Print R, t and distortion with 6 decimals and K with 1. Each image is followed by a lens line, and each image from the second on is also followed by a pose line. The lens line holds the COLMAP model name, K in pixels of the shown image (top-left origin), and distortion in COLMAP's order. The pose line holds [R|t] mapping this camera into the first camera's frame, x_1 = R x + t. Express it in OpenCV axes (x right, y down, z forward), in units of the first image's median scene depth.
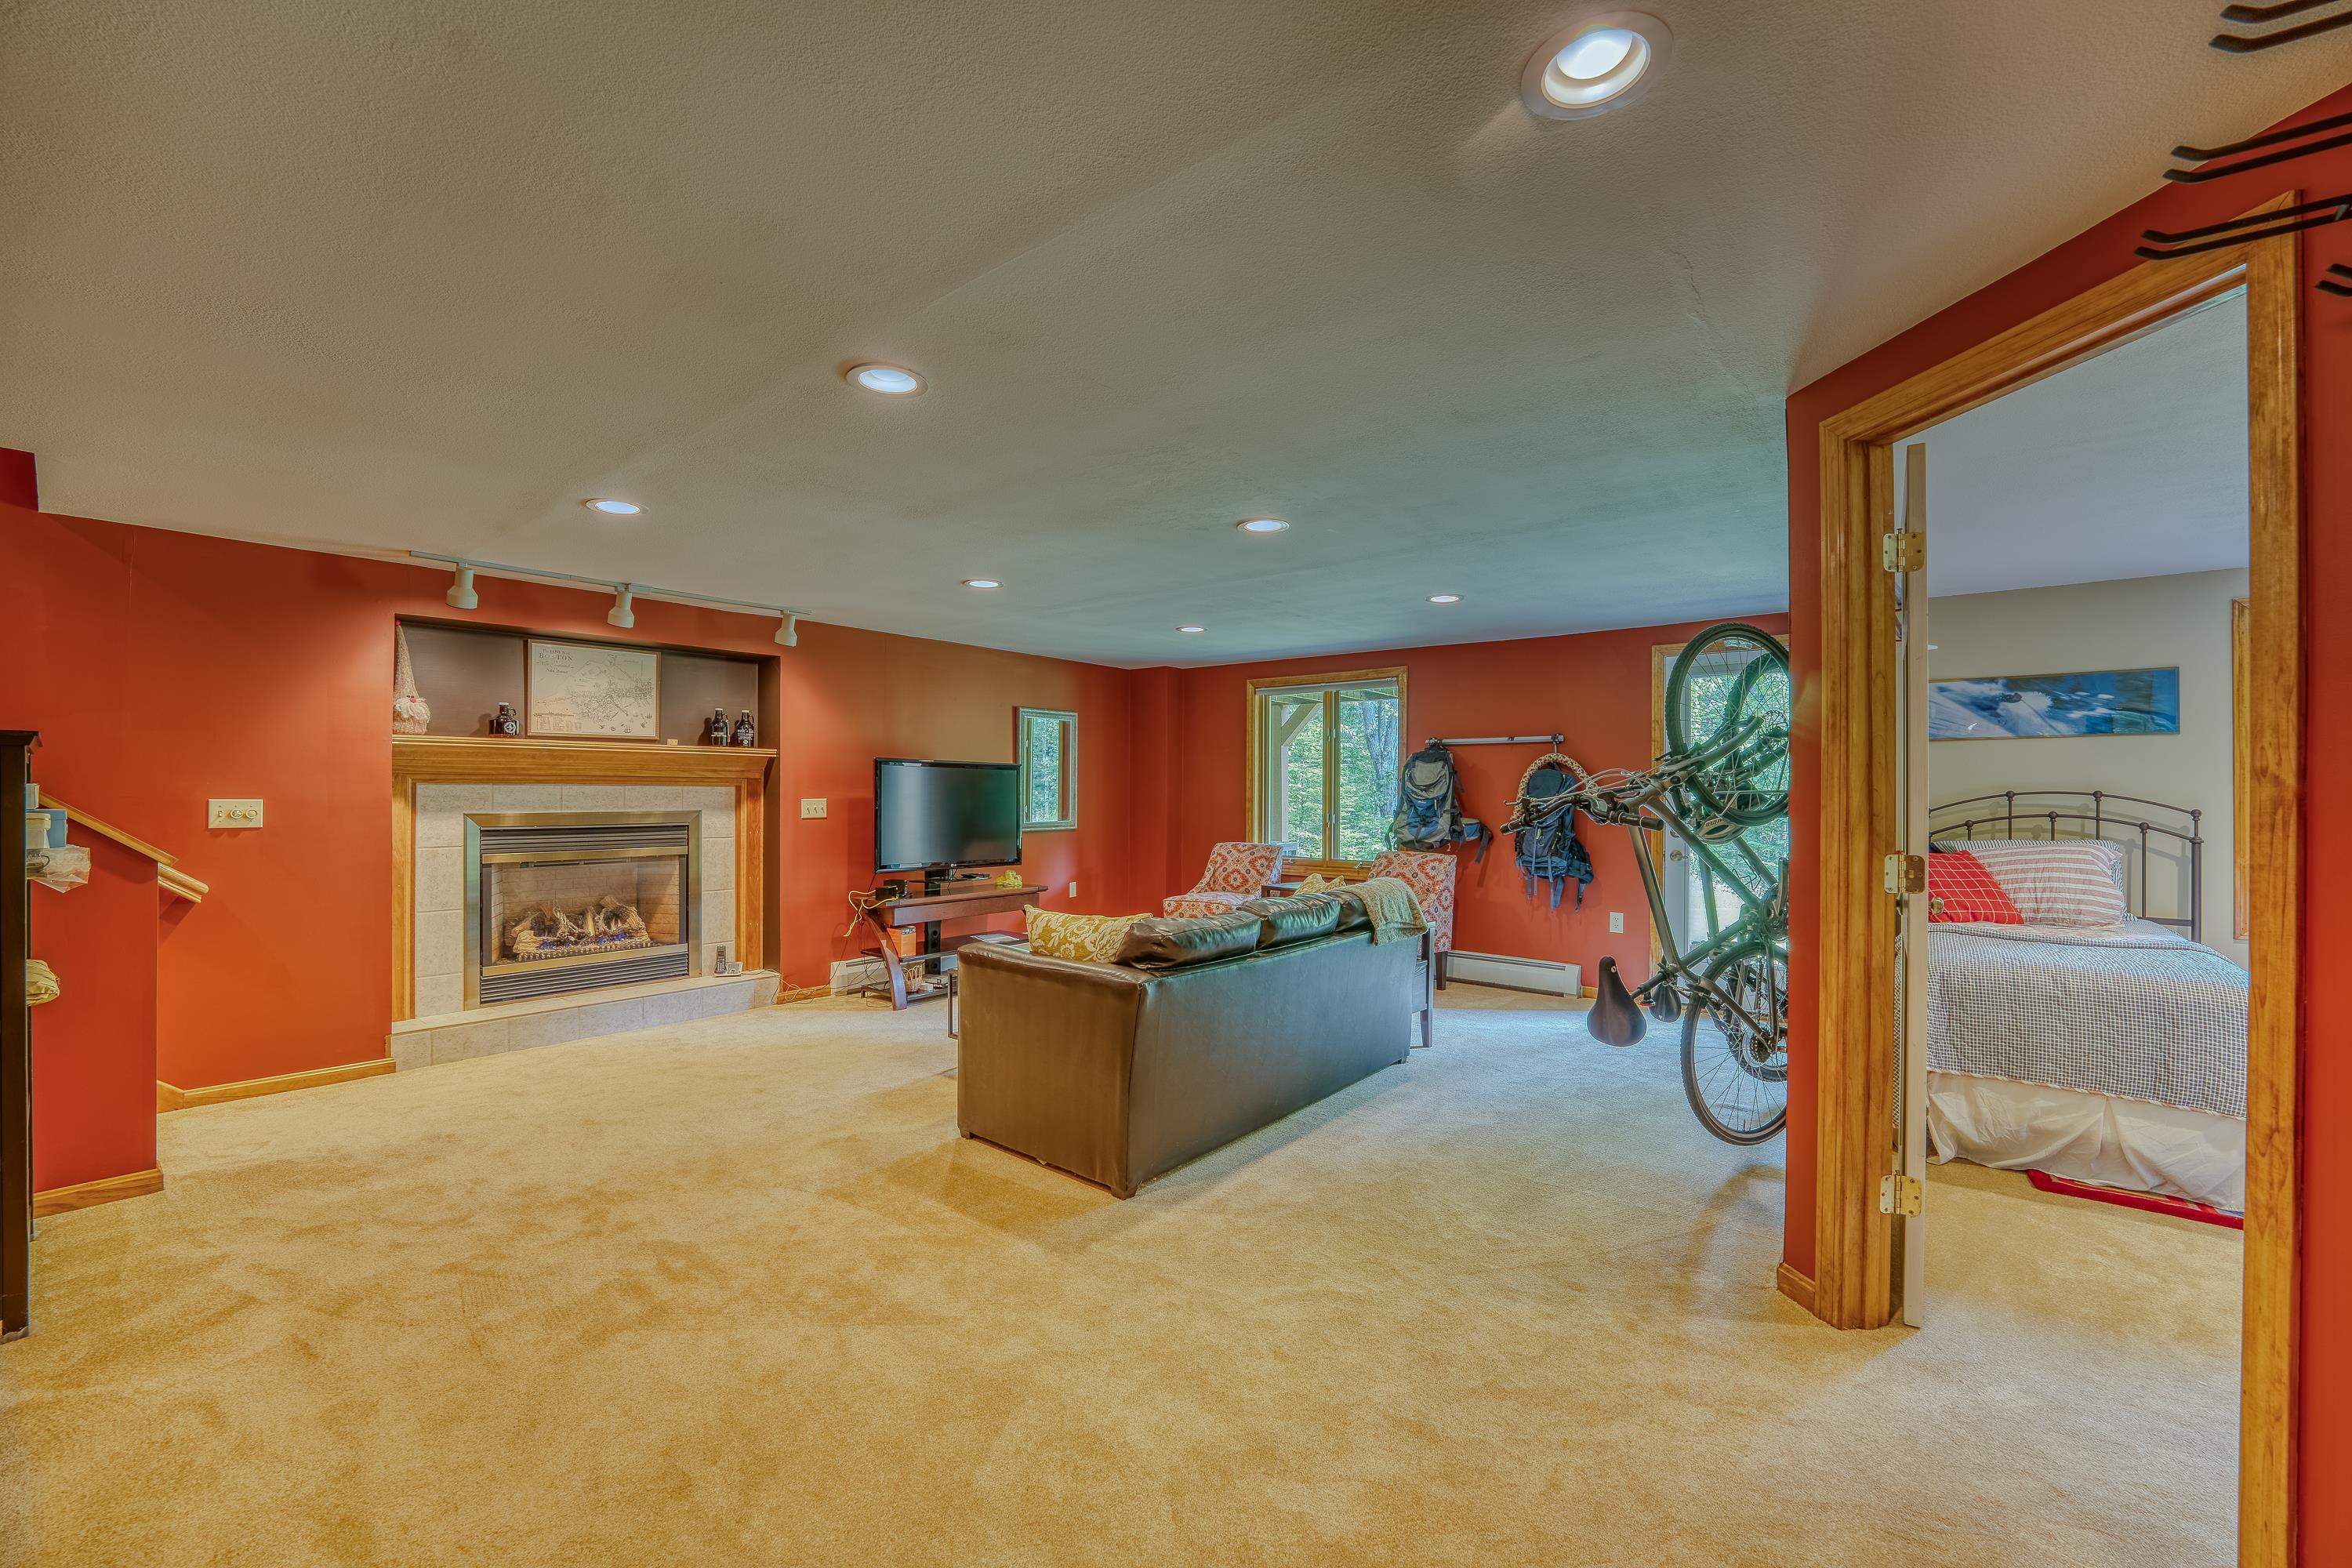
lens RADIAL K [[964.4, 0, 1174.6], [0, 964.4, 785.6], [0, 0, 1]] dist [-0.021981, 0.000285]
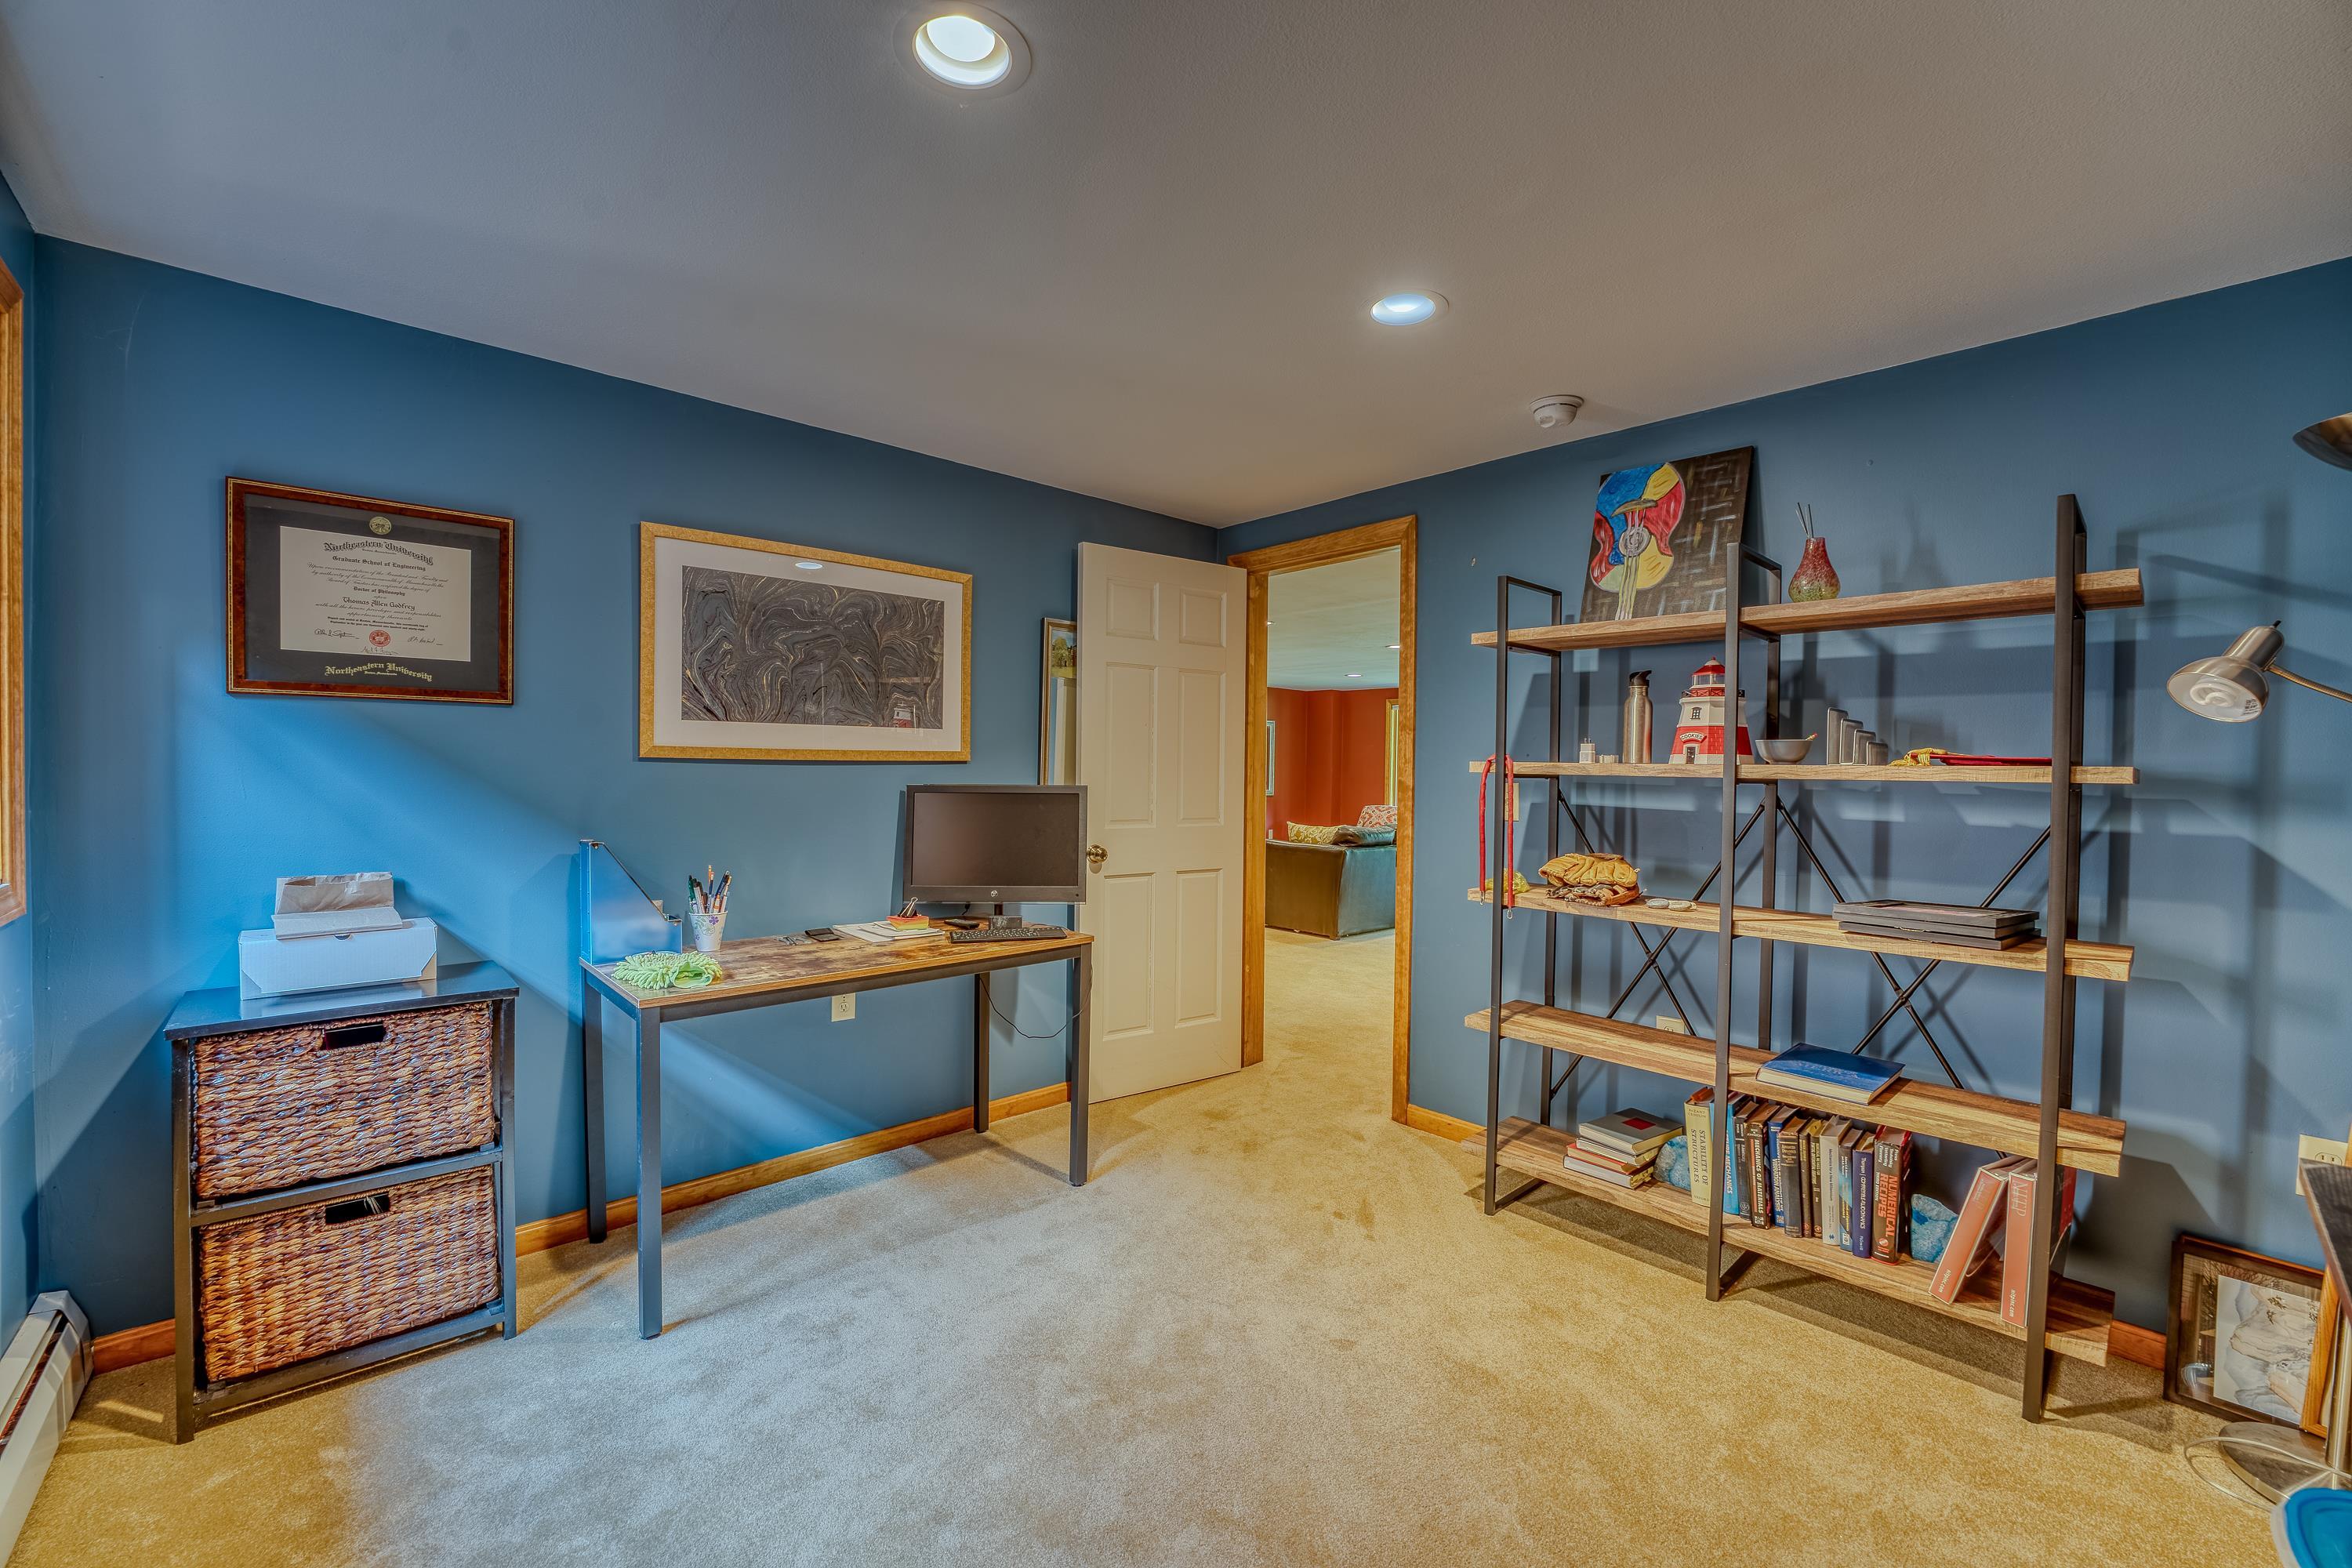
lens RADIAL K [[964.4, 0, 1173.0], [0, 964.4, 785.5], [0, 0, 1]] dist [-0.021981, 0.000285]
pose [[0.990969, 0.012971, -0.133465, -0.127155], [-0.010727, 0.999789, 0.017518, 0.005987], [0.133664, -0.015928, 0.990899, -1.309457]]
